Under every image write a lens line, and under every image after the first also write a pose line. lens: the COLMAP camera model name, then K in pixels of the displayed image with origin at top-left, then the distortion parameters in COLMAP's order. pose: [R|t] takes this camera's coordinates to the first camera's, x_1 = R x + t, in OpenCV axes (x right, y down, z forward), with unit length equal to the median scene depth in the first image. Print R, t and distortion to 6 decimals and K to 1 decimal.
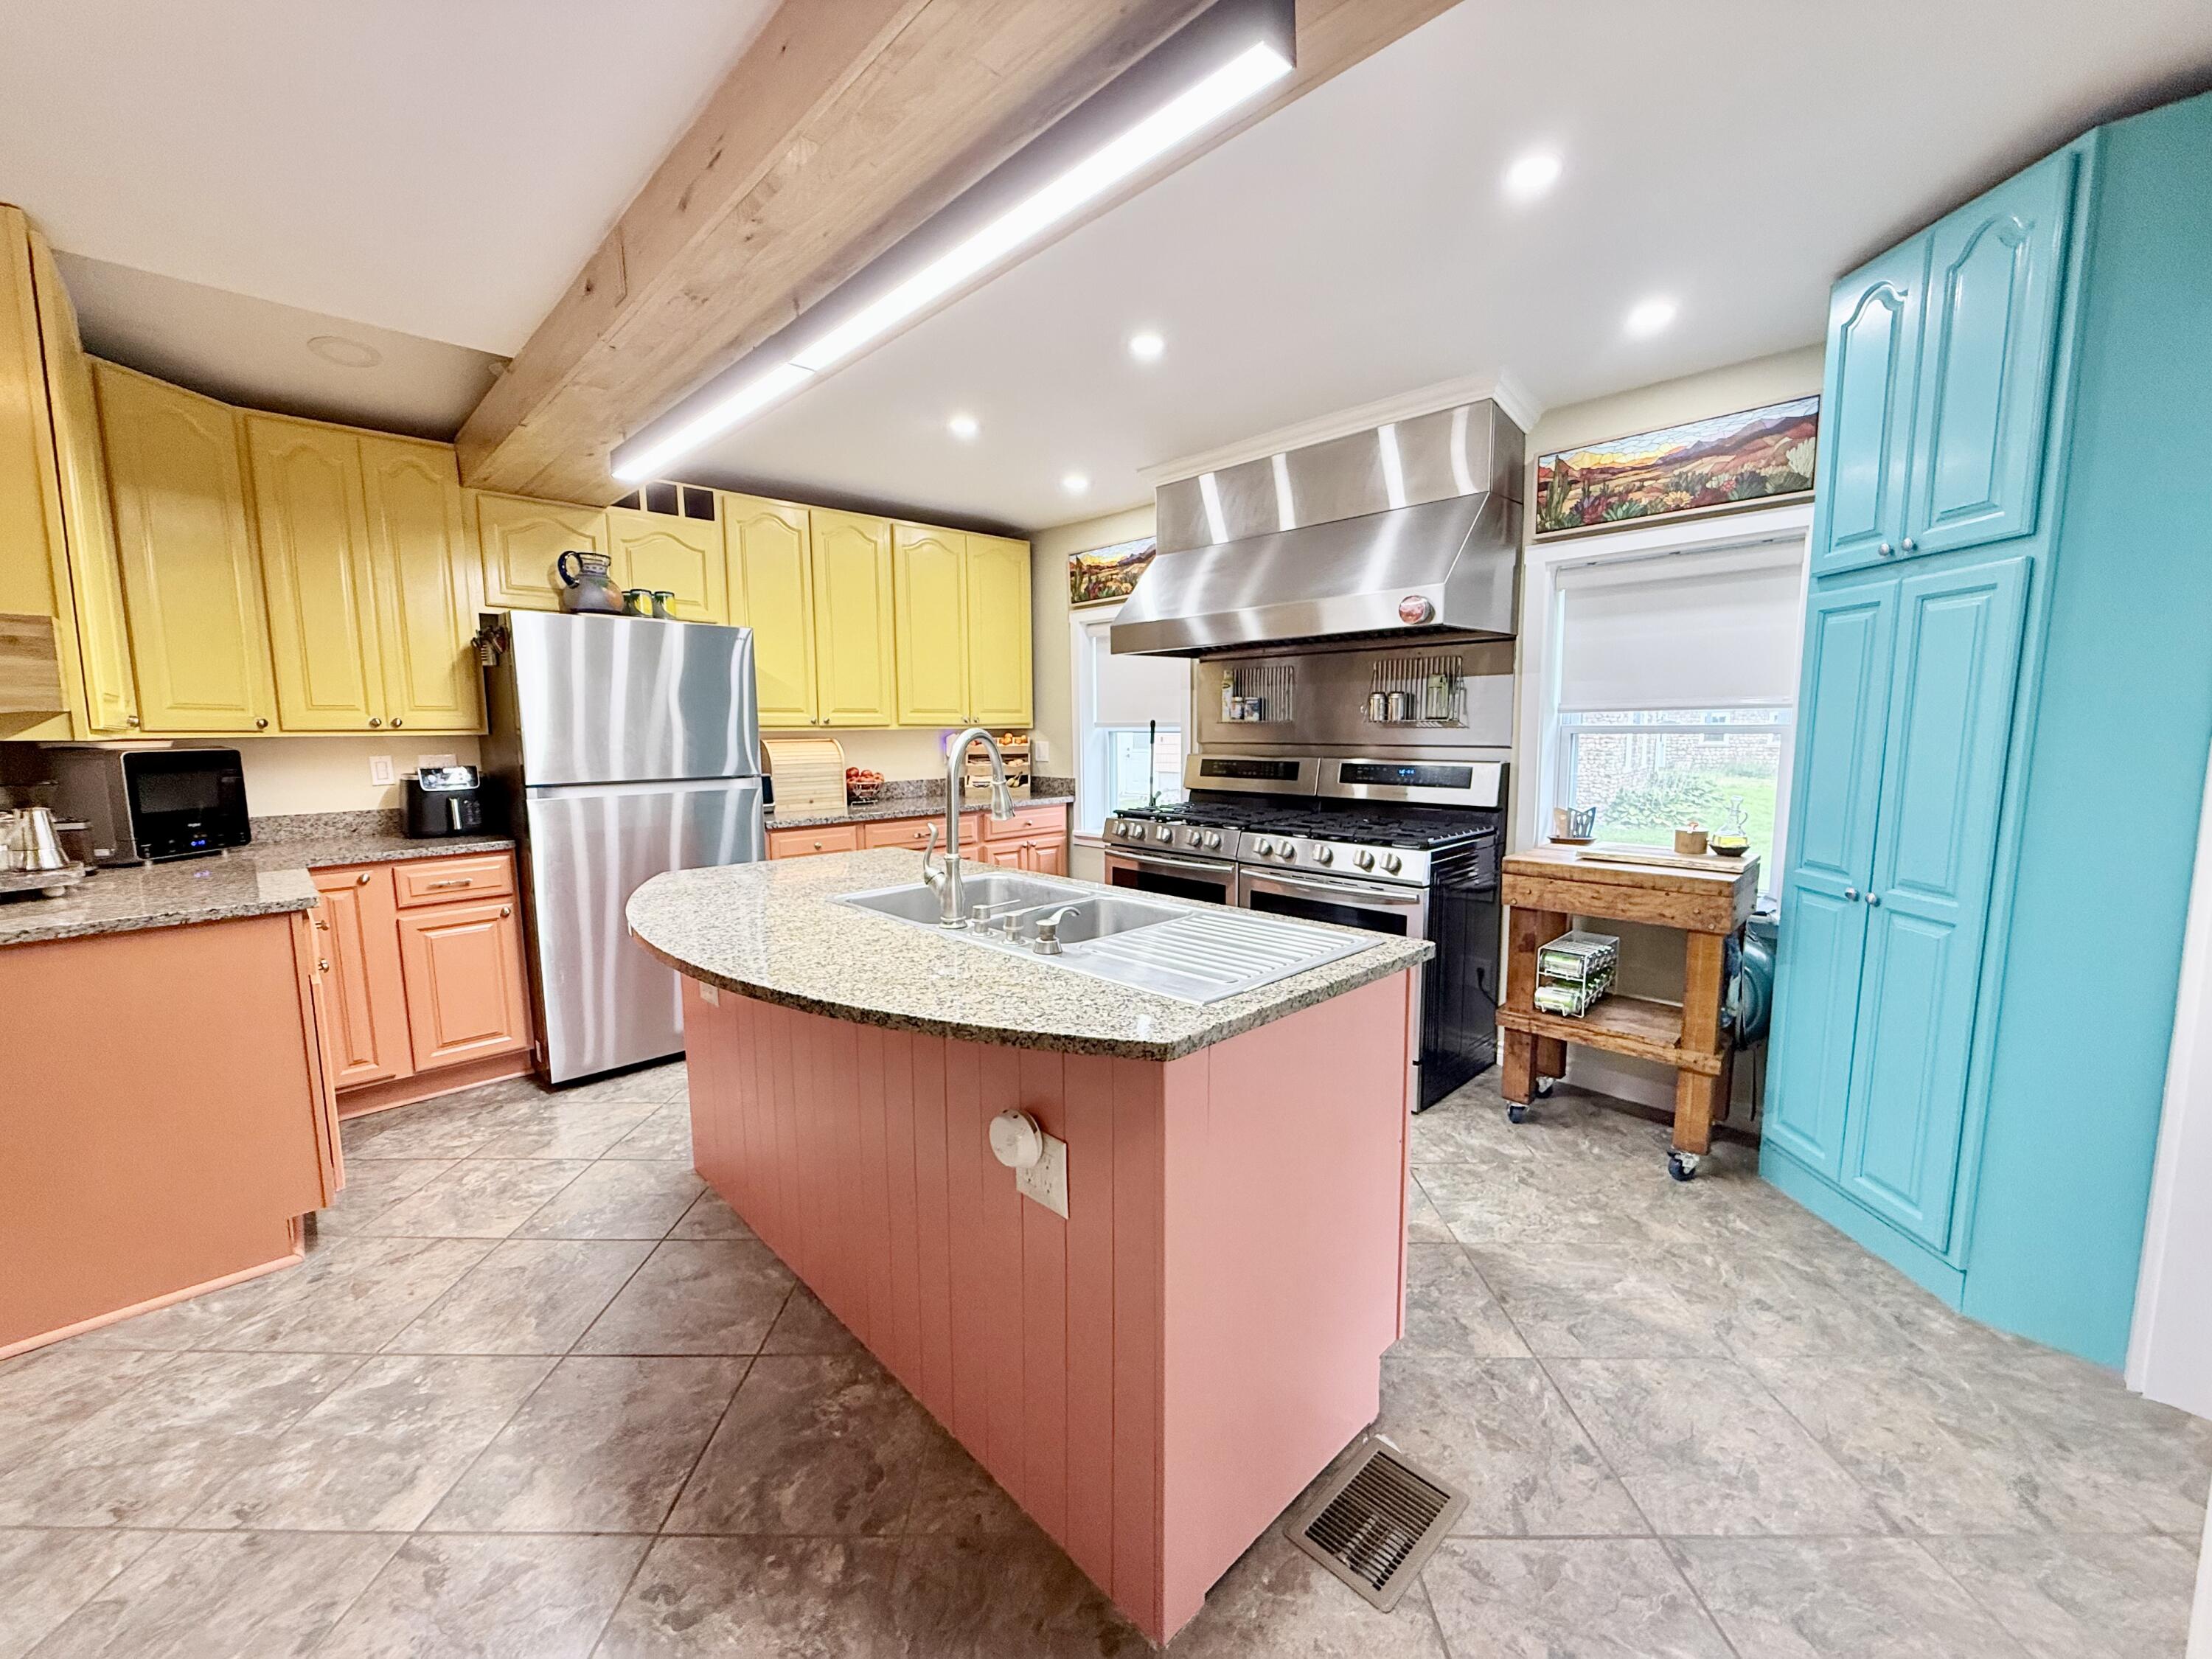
lens RADIAL K [[885.5, 0, 1106.3], [0, 885.5, 828.5], [0, 0, 1]] dist [0.002631, 0.000389]
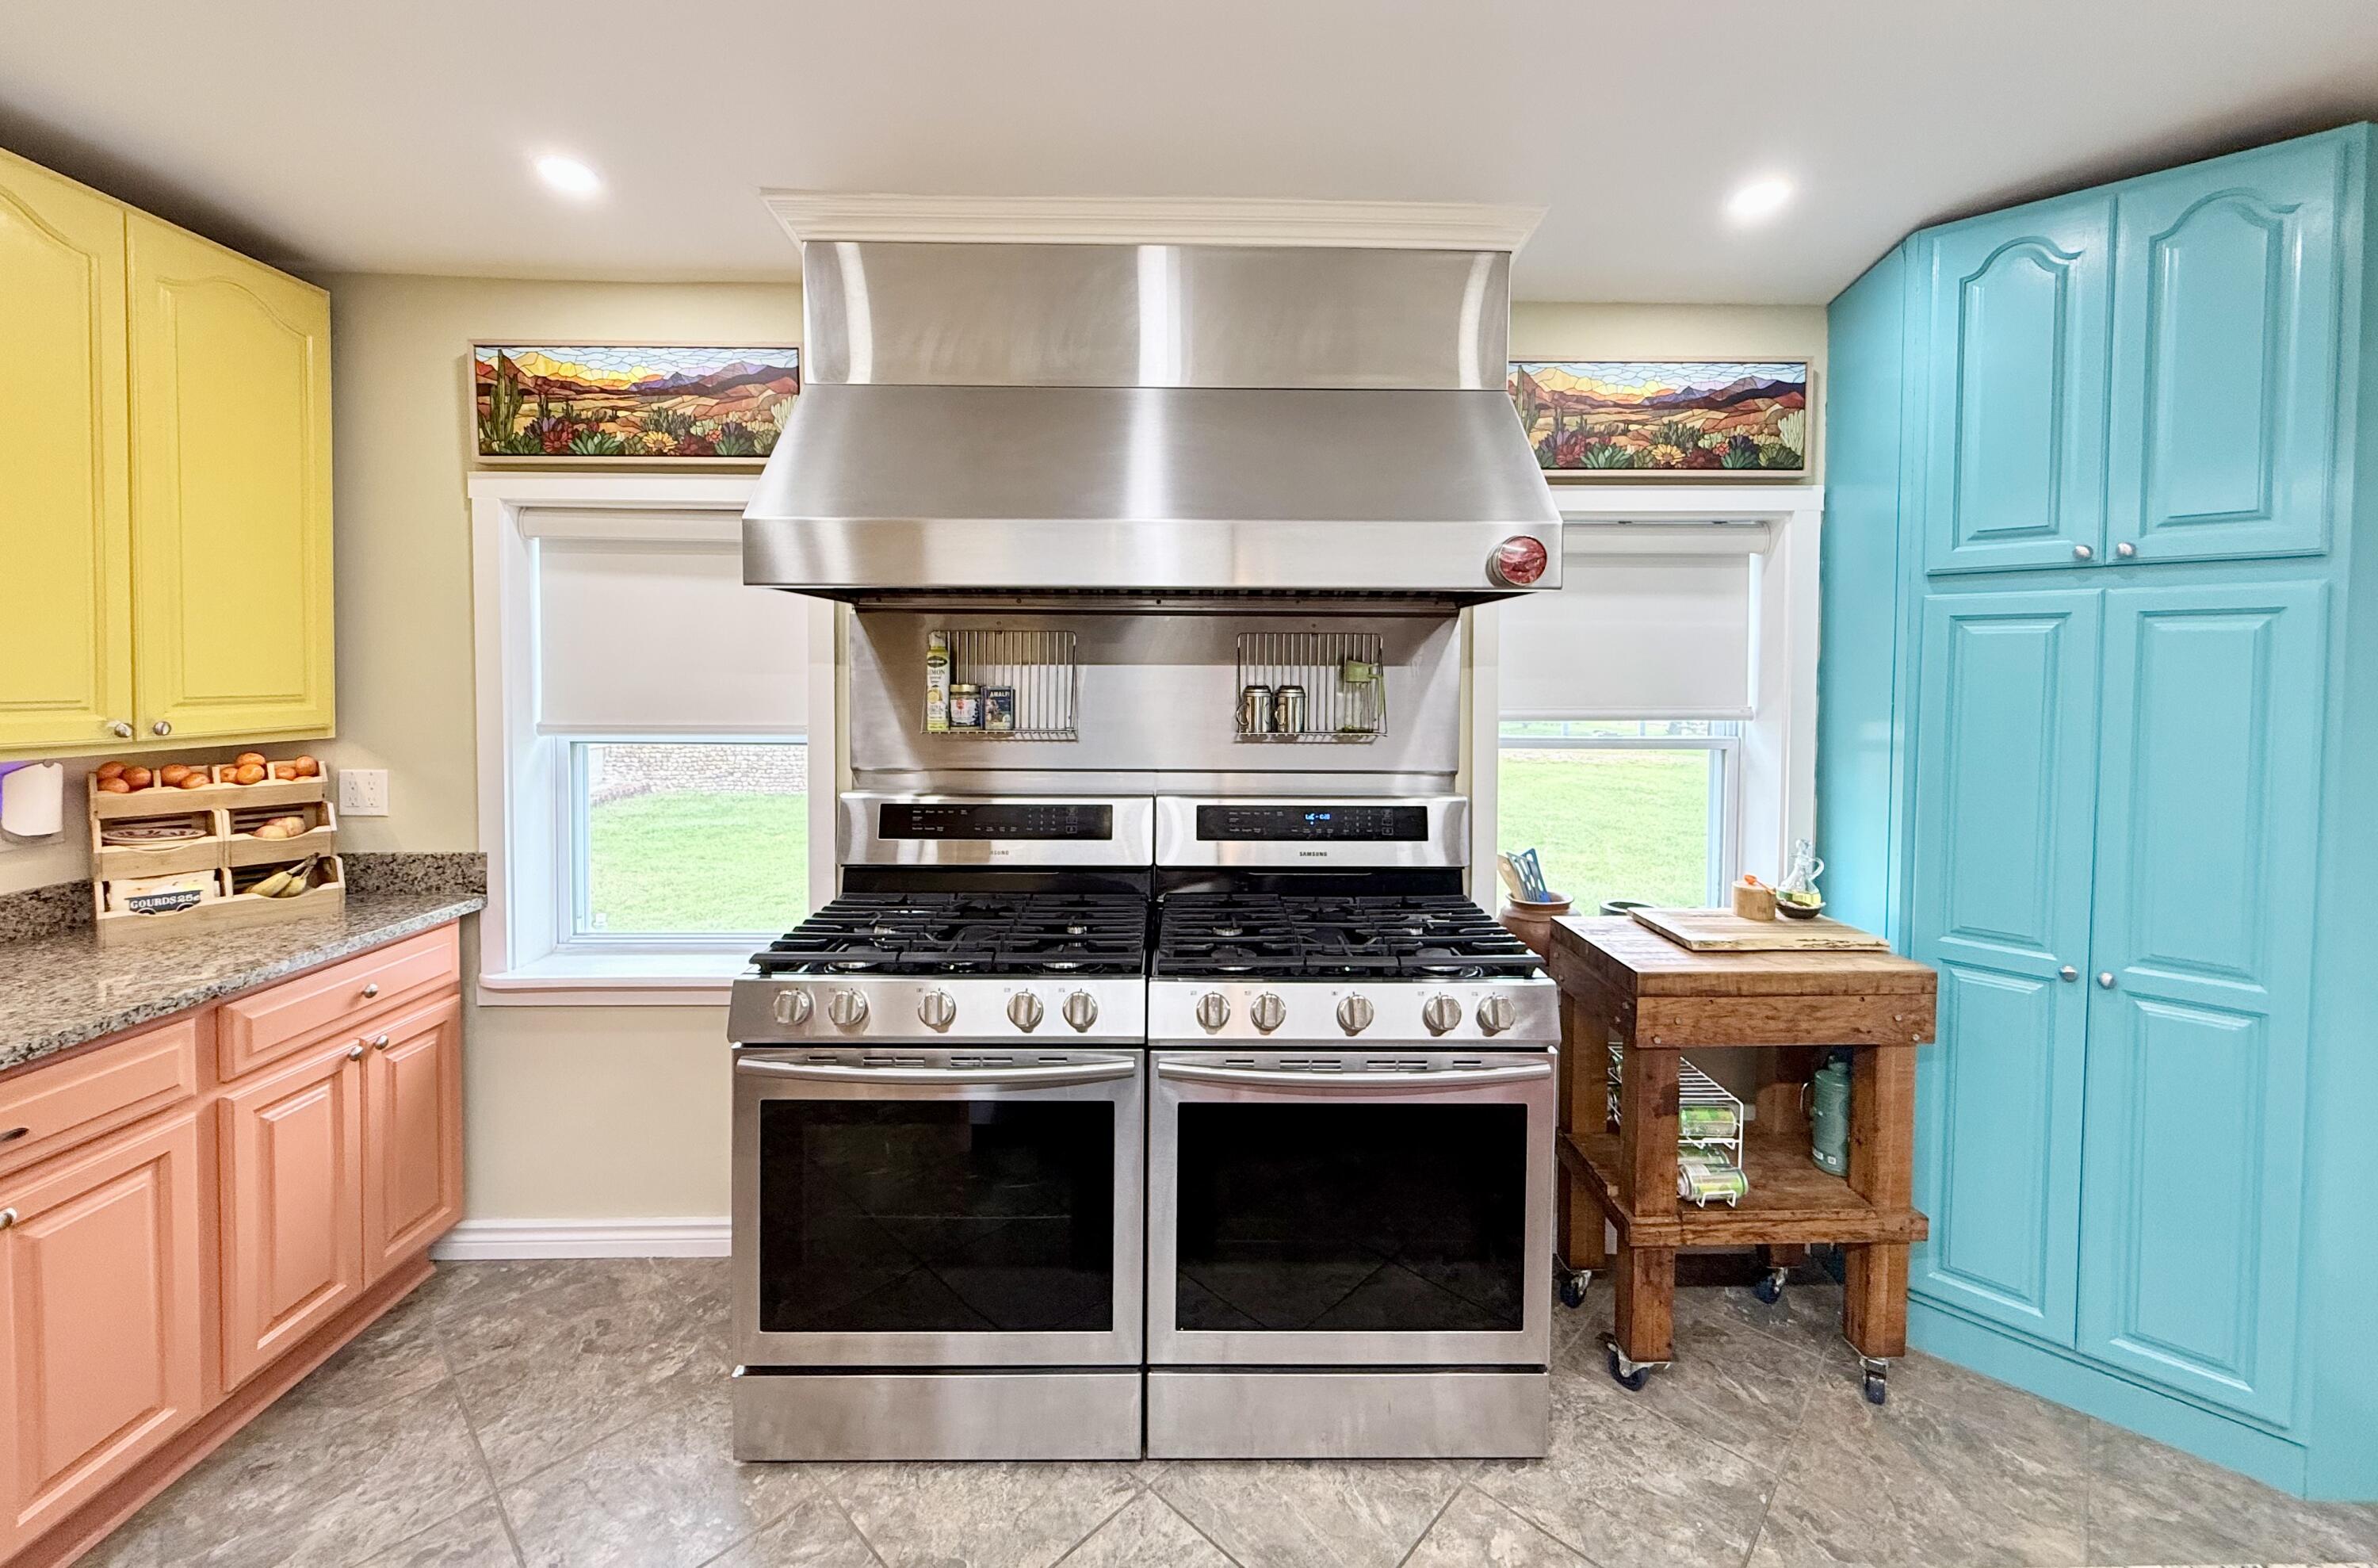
lens RADIAL K [[943.9, 0, 1191.4], [0, 943.9, 697.3], [0, 0, 1]] dist [-0.001351, -0.000078]
pose [[0.681581, -0.005204, 0.731724, -0.210410], [0.074013, 0.995337, -0.061863, -0.120748], [-0.727990, 0.096322, 0.678788, 0.659589]]
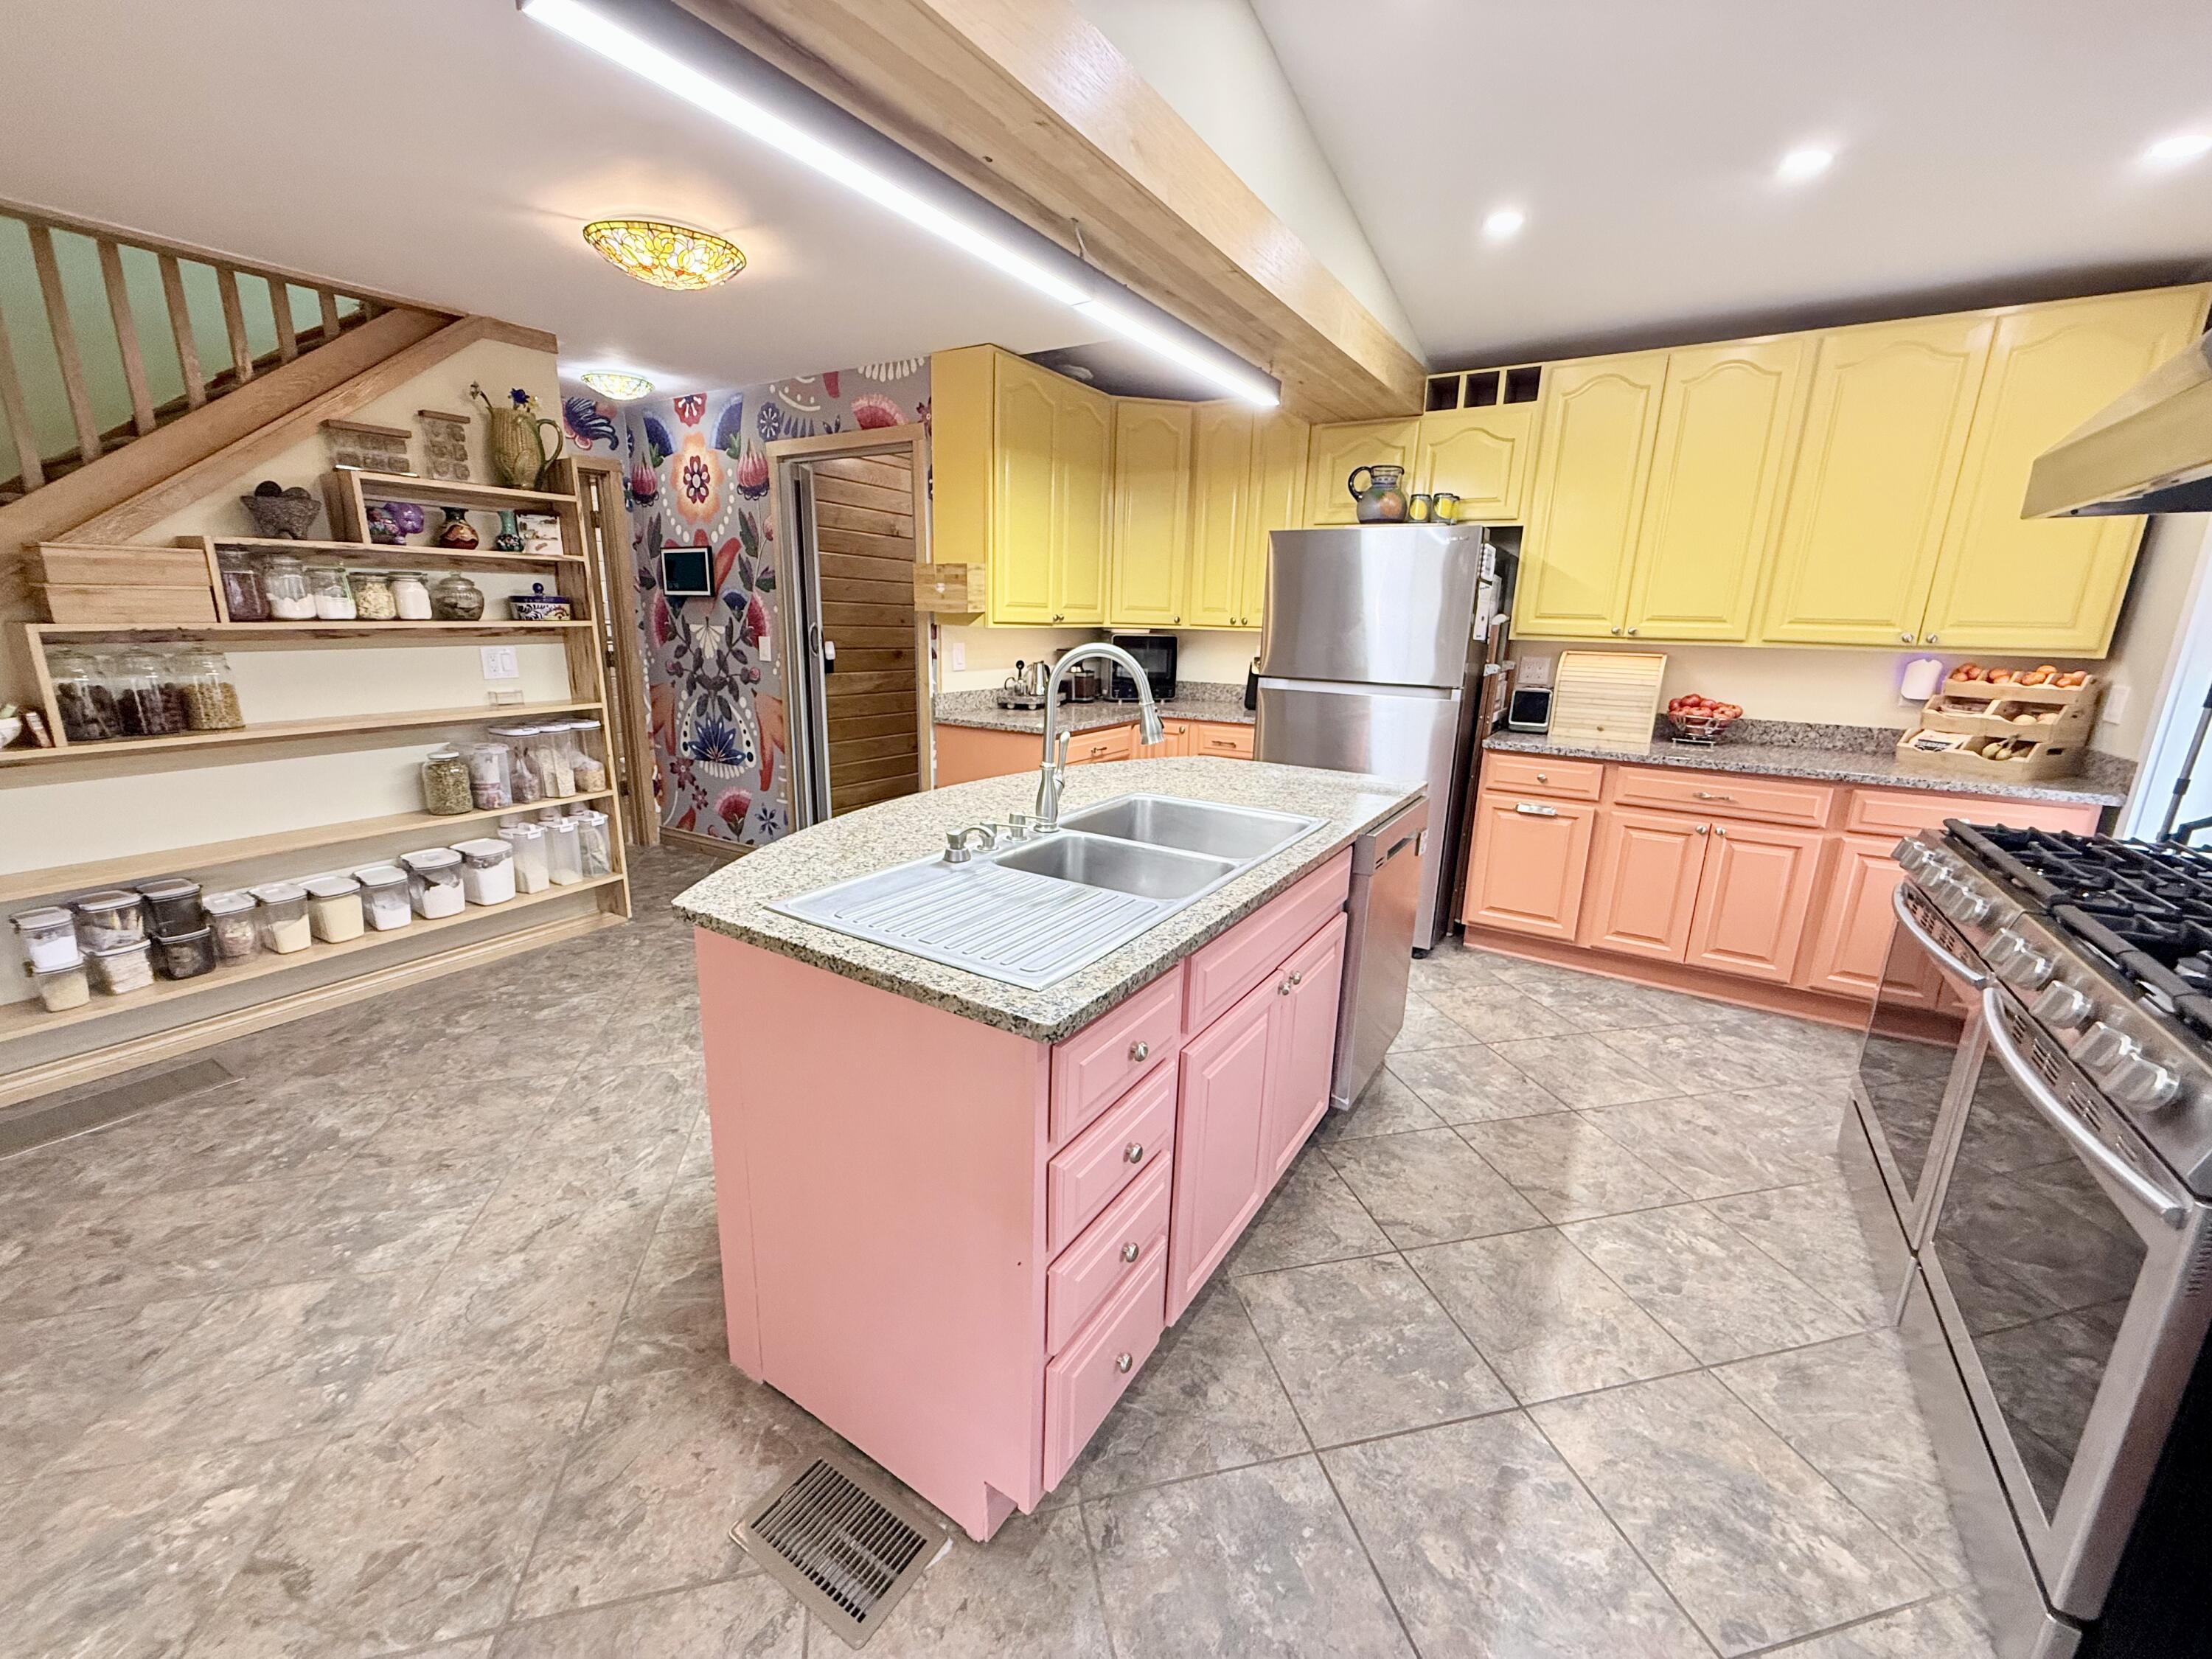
lens RADIAL K [[885.5, 0, 1099.8], [0, 885.5, 829.9], [0, 0, 1]] dist [0.002631, 0.000389]
pose [[0.235201, 0.247185, -0.939989, 0.486343], [-0.137148, 0.965884, 0.219677, -0.076261], [0.962222, 0.077249, 0.261078, 0.446238]]
